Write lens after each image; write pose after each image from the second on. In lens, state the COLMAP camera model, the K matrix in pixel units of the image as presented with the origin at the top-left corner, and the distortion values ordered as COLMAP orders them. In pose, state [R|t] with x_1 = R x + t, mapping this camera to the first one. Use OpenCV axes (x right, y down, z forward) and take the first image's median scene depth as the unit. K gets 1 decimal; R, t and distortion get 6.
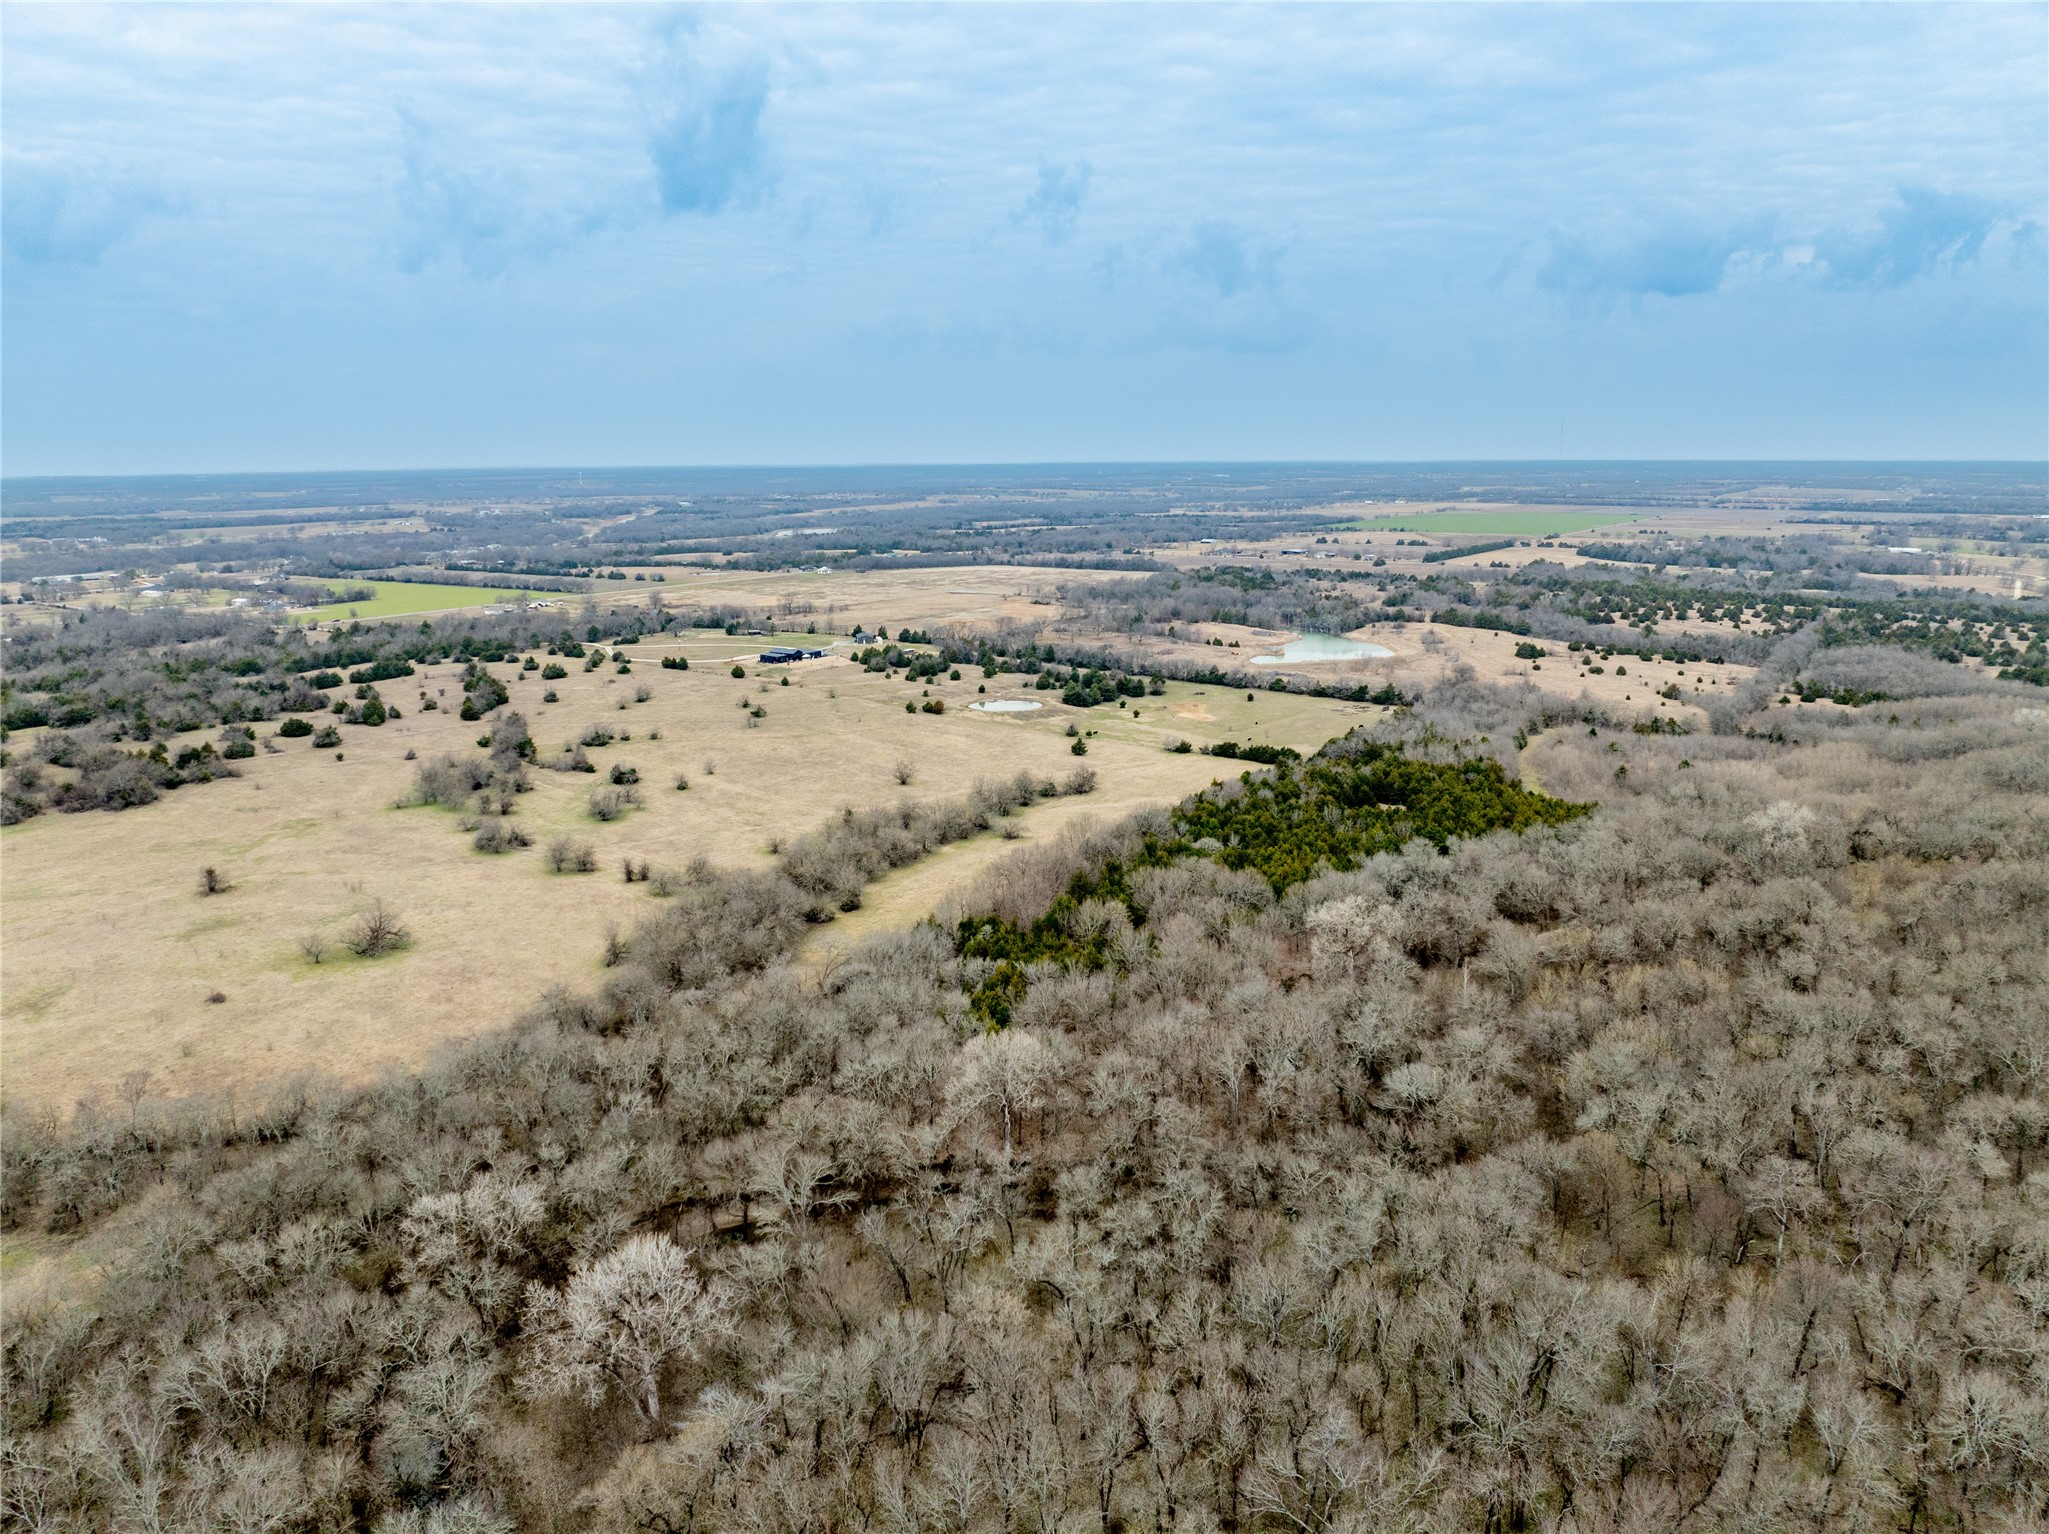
lens RADIAL K [[1522.2, 0, 1024.5], [0, 1522.2, 767.0], [0, 0, 1]] dist [-0.033259, -0.008402]
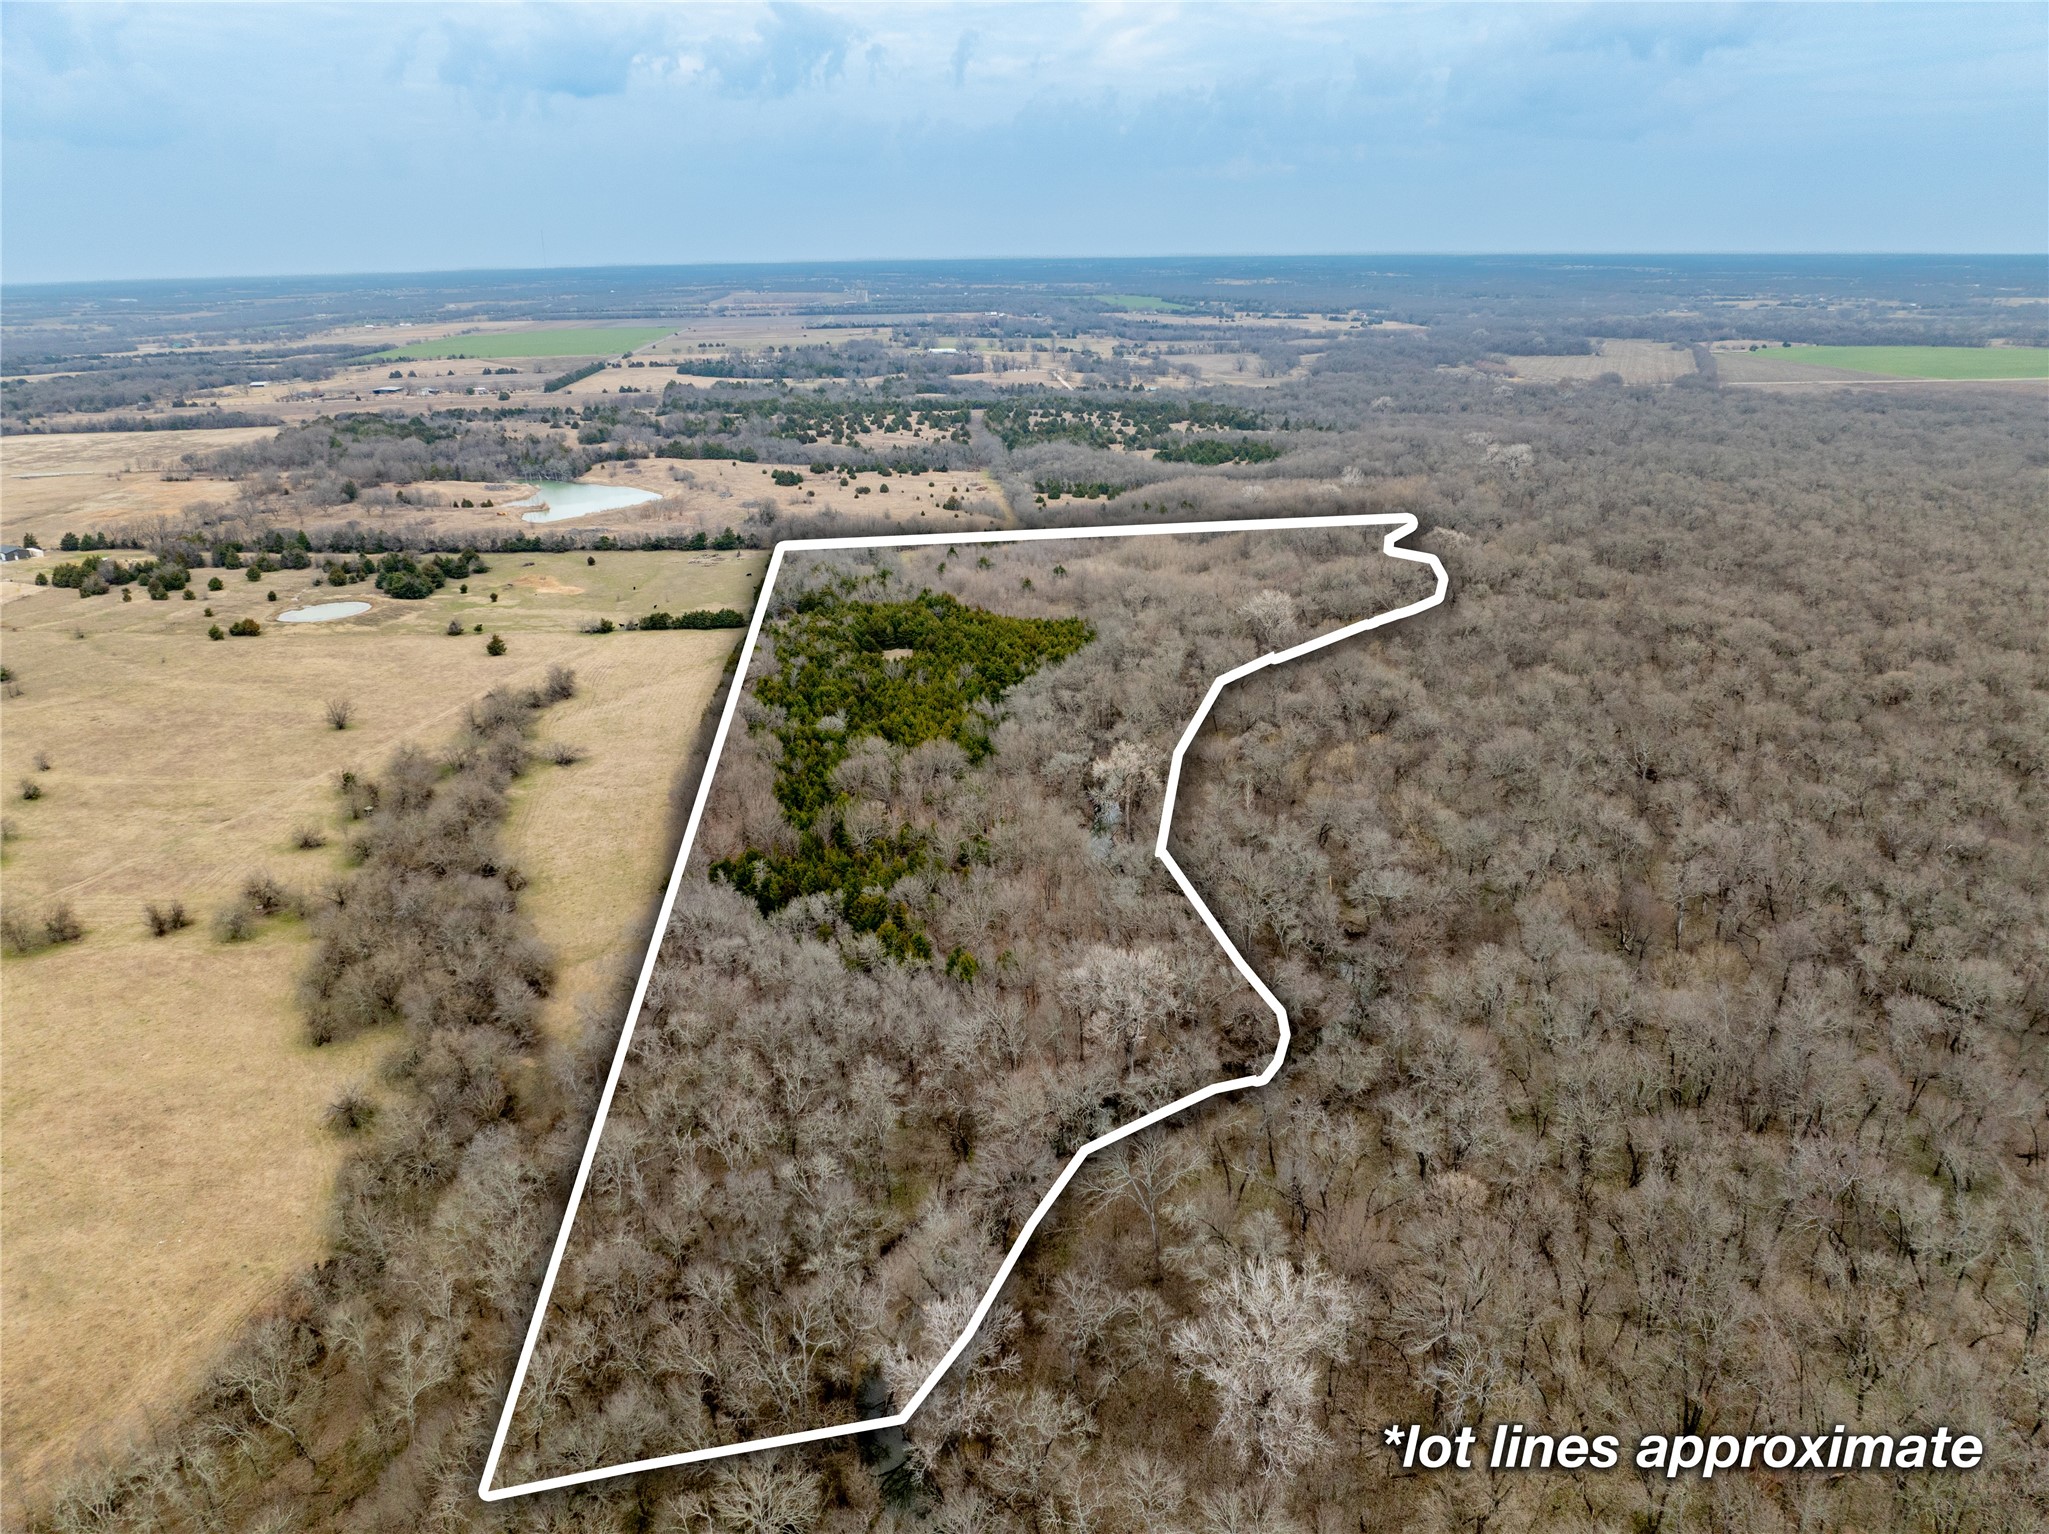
lens RADIAL K [[1522.2, 0, 1024.5], [0, 1522.2, 767.0], [0, 0, 1]] dist [-0.033259, -0.008402]
pose [[0.752438, -0.216731, 0.621984, -0.154995], [0.139305, 0.975316, 0.171327, -0.027764], [-0.643763, -0.042268, 0.764057, 0.078594]]
